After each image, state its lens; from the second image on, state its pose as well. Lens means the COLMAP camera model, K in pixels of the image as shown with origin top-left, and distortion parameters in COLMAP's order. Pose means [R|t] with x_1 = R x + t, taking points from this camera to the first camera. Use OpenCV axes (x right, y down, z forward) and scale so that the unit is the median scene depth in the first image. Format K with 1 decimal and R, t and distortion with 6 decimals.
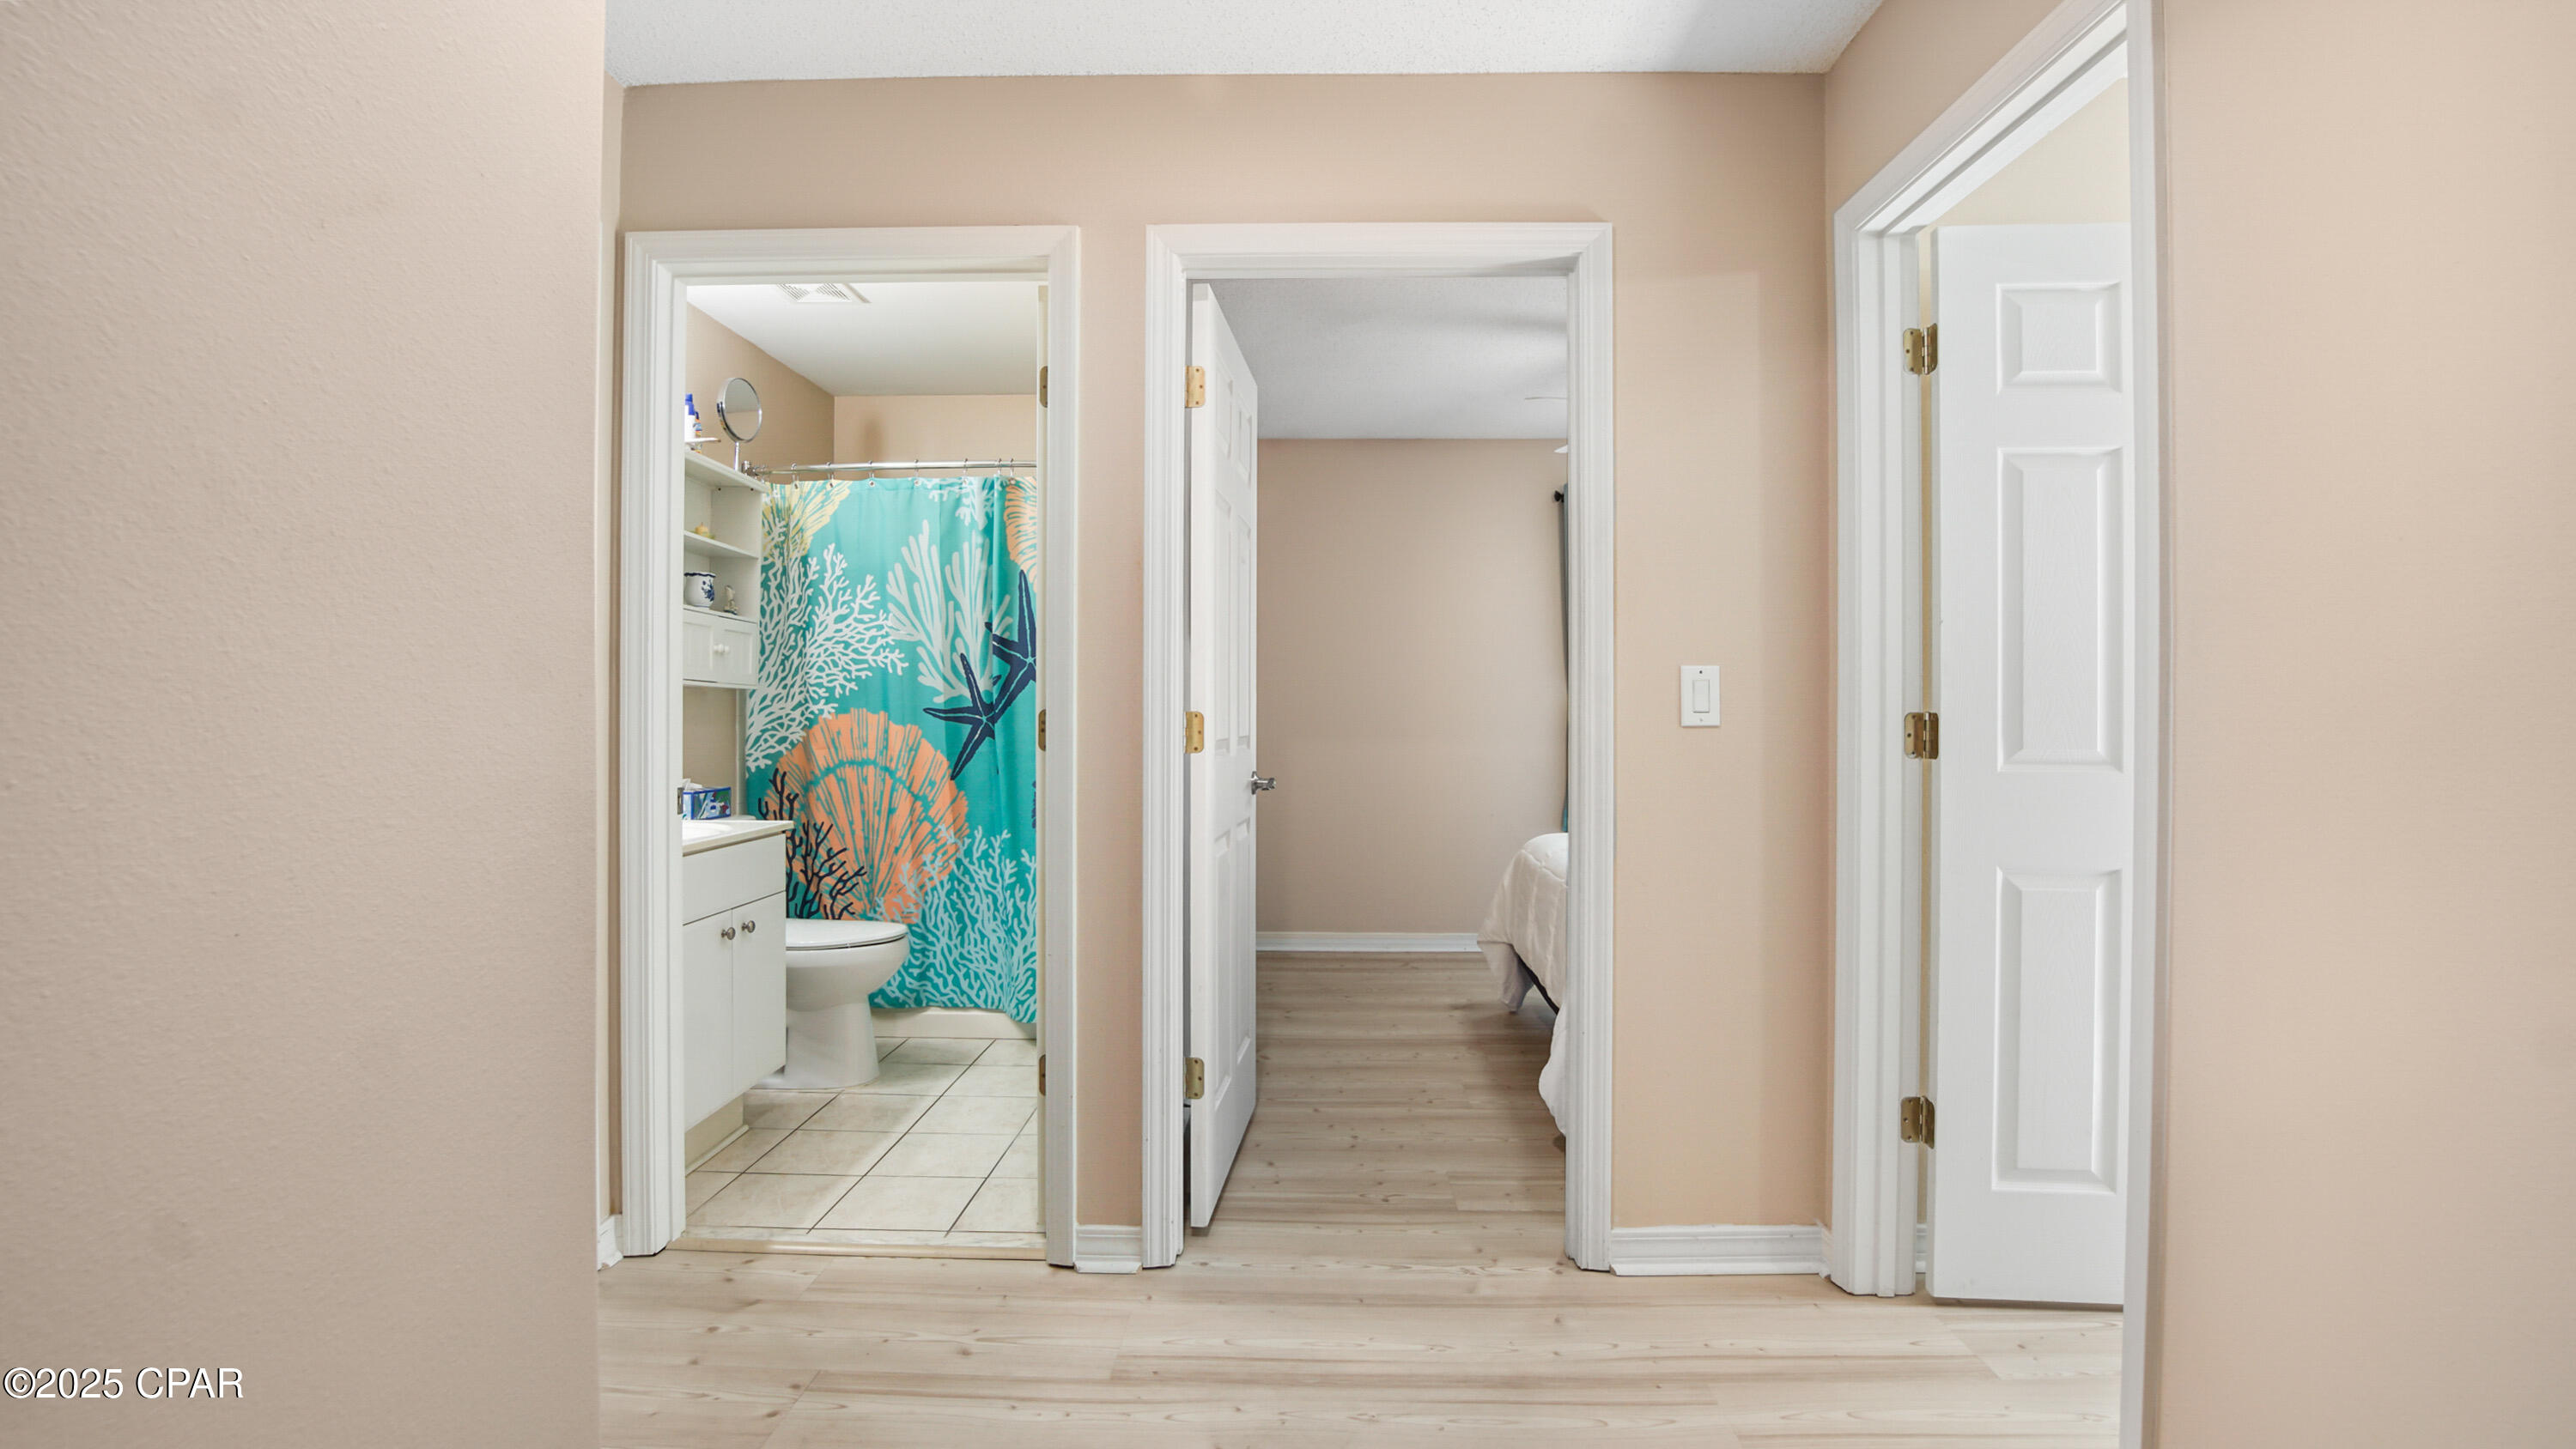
lens RADIAL K [[1145.7, 0, 1299.8], [0, 1145.7, 728.6], [0, 0, 1]] dist [-0.017910, 0.000272]
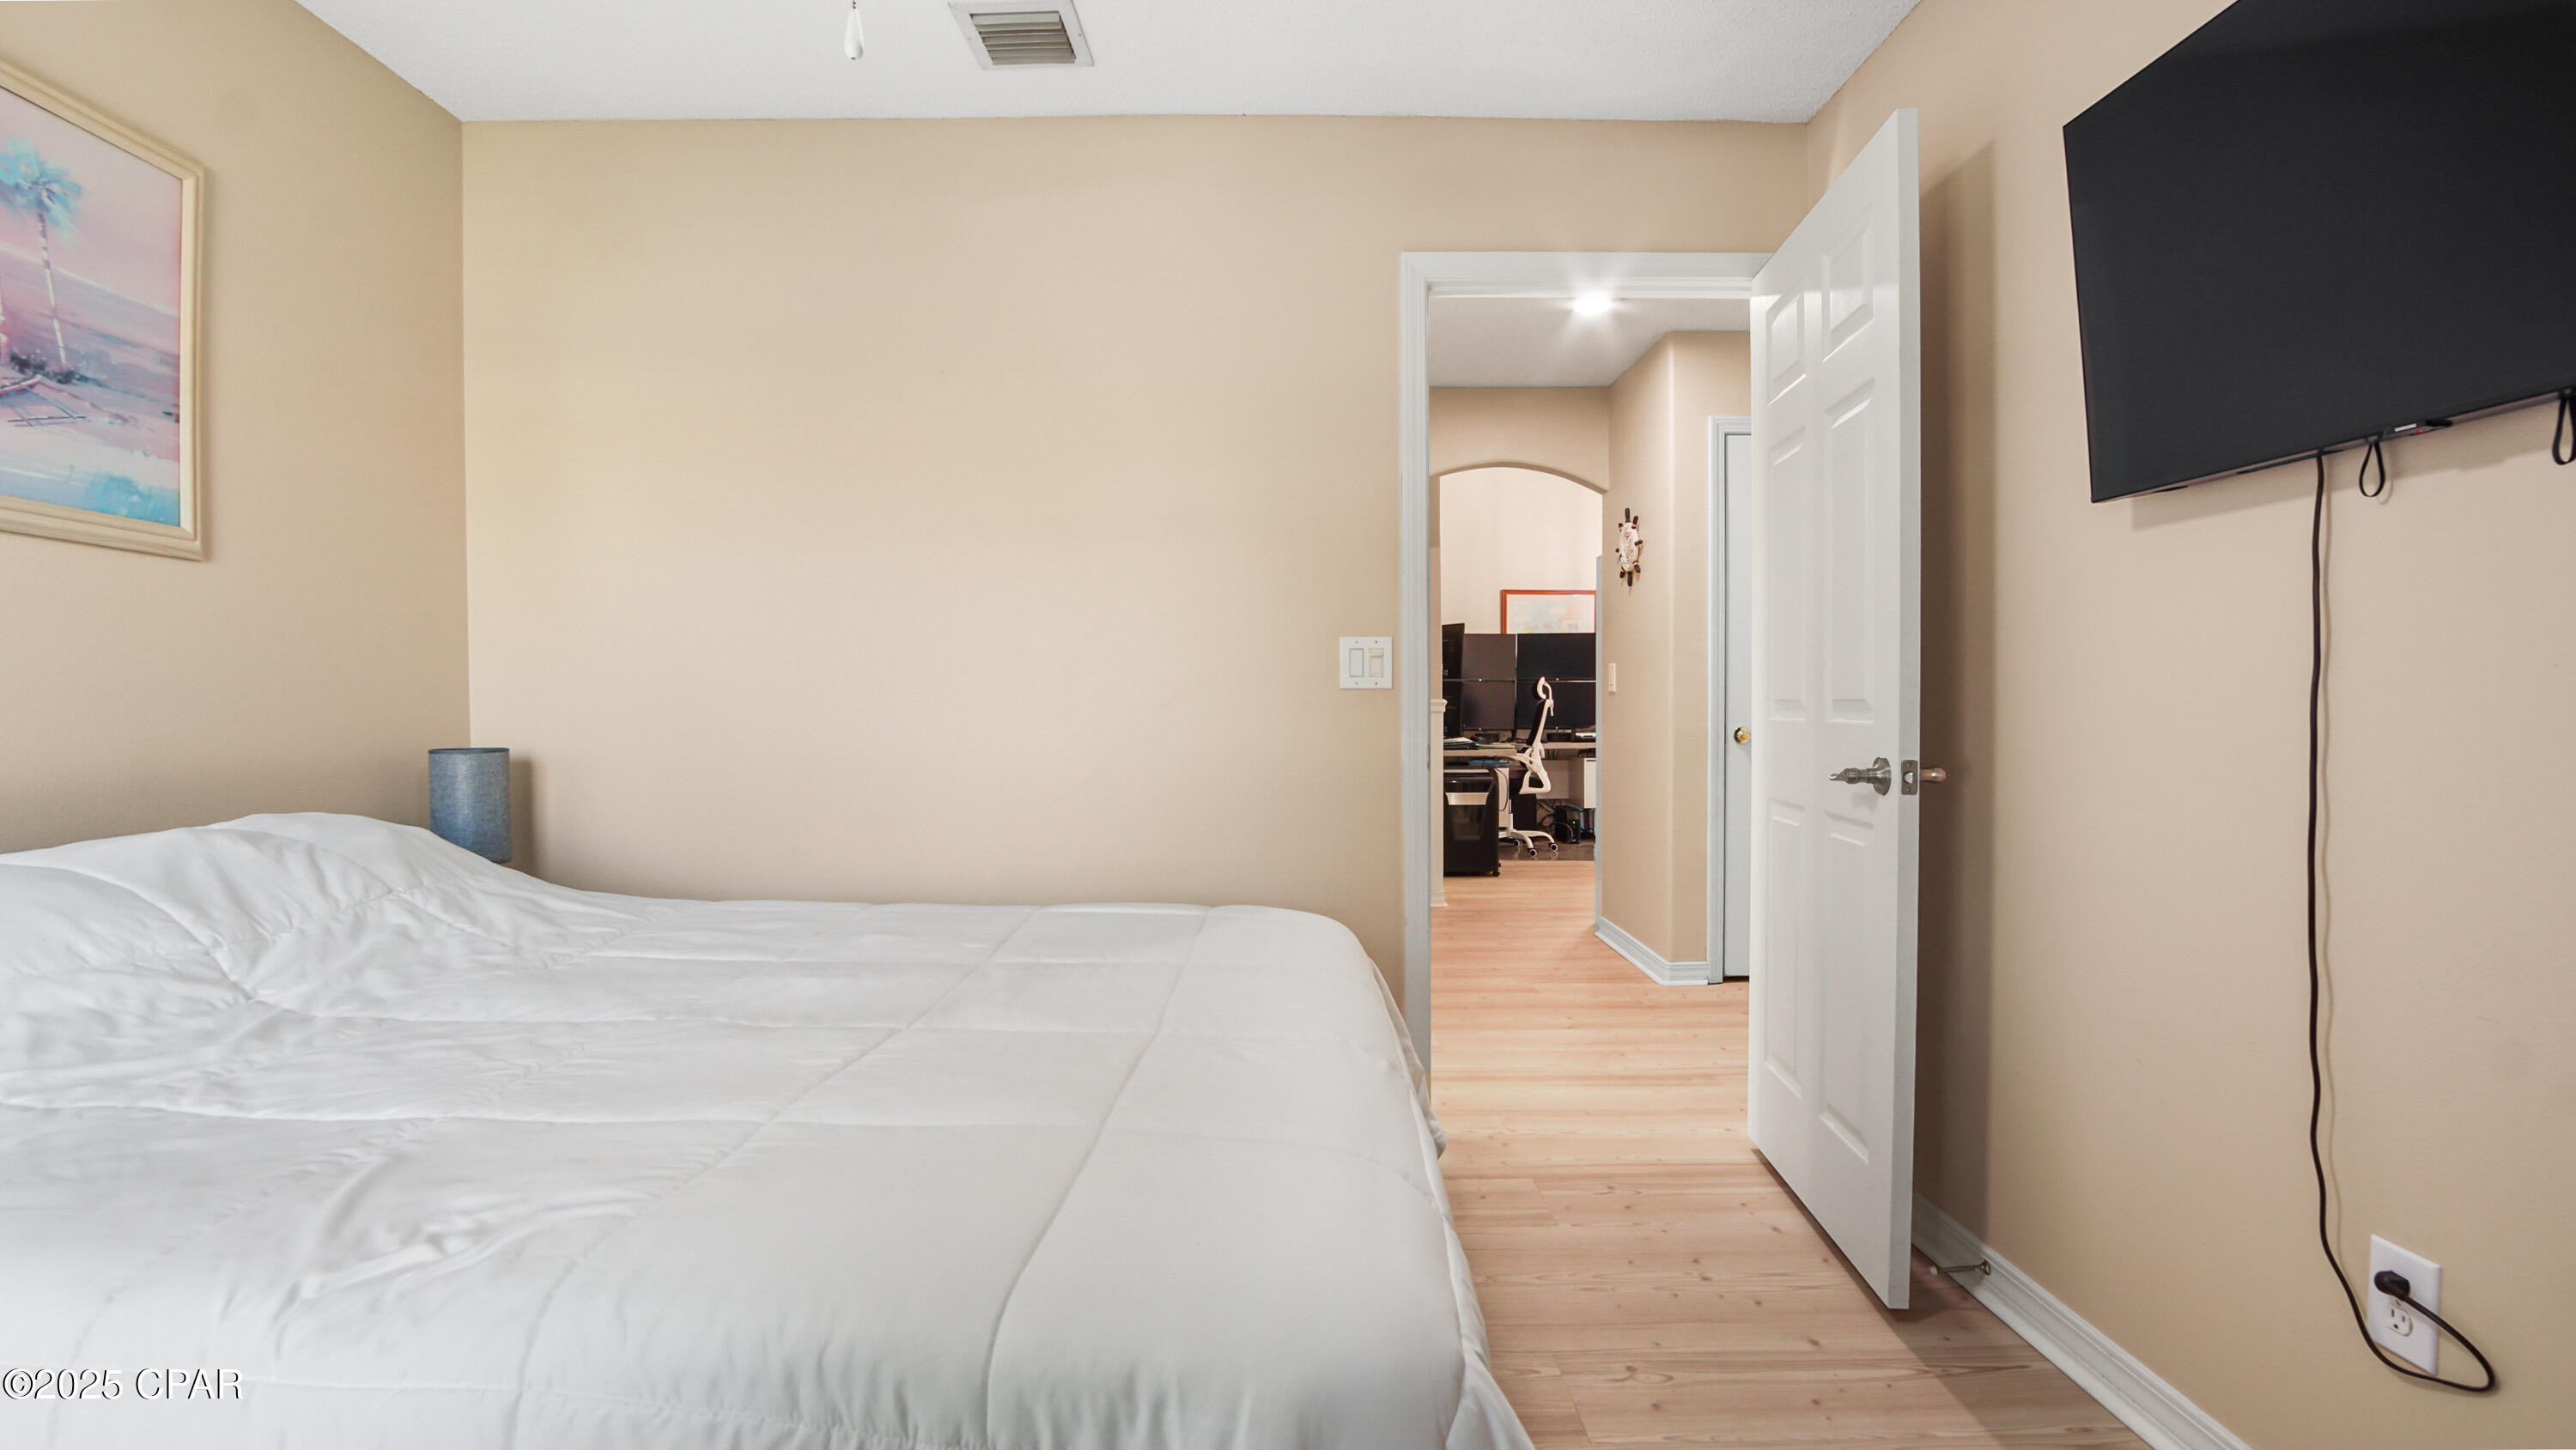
lens RADIAL K [[1152.9, 0, 1273.8], [0, 1152.9, 724.9], [0, 0, 1]] dist [-0.002686, -0.000995]
pose [[-0.999924, -0.007163, -0.010081, 0.389262], [-0.007294, 0.999889, 0.012957, 0.022507], [0.009987, 0.013030, -0.999865, 2.069763]]
